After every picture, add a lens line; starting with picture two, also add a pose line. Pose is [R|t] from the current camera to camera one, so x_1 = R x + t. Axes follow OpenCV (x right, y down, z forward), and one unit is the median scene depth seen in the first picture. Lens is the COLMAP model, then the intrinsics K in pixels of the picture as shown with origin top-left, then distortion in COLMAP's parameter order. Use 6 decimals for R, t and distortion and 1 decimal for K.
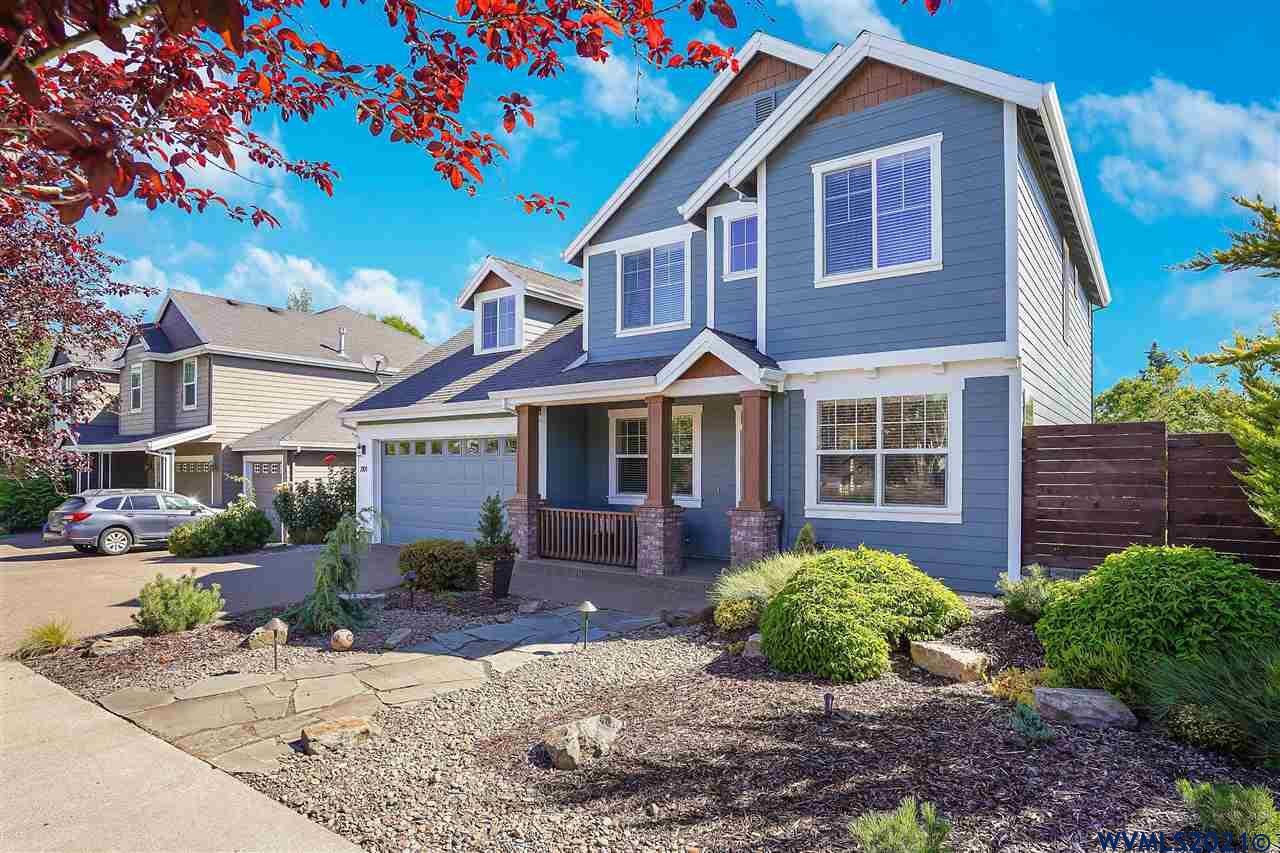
lens RADIAL K [[721.6, 0, 633.7], [0, 721.6, 458.4], [0, 0, 1]] dist [-0.000926, -0.000062]
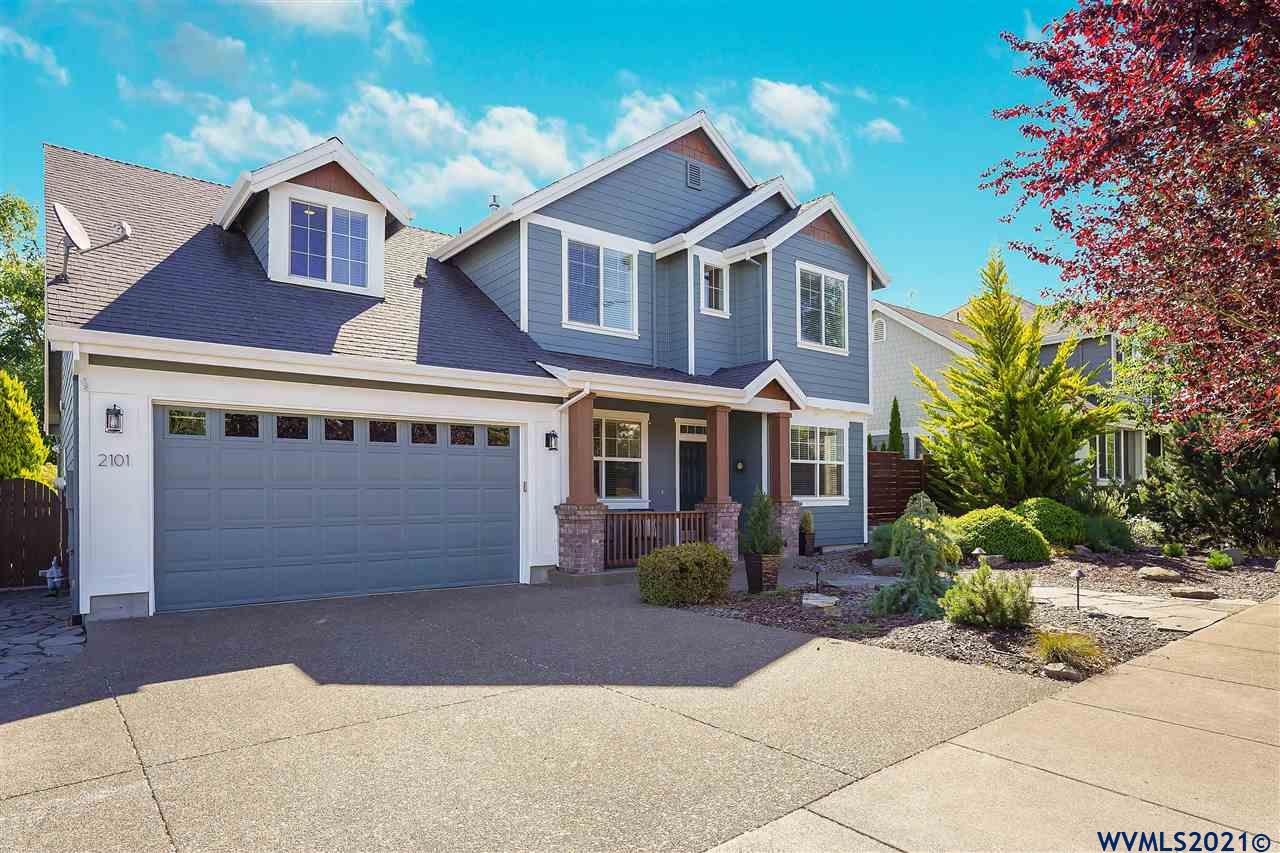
lens RADIAL K [[729.4, 0, 634.2], [0, 729.4, 484.7], [0, 0, 1]] dist [0.002619, 0.000040]
pose [[0.275416, -0.002732, 0.961321, -0.952884], [-0.018210, 0.999802, 0.008059, 0.025794], [-0.961153, -0.019725, 0.275311, 0.696128]]
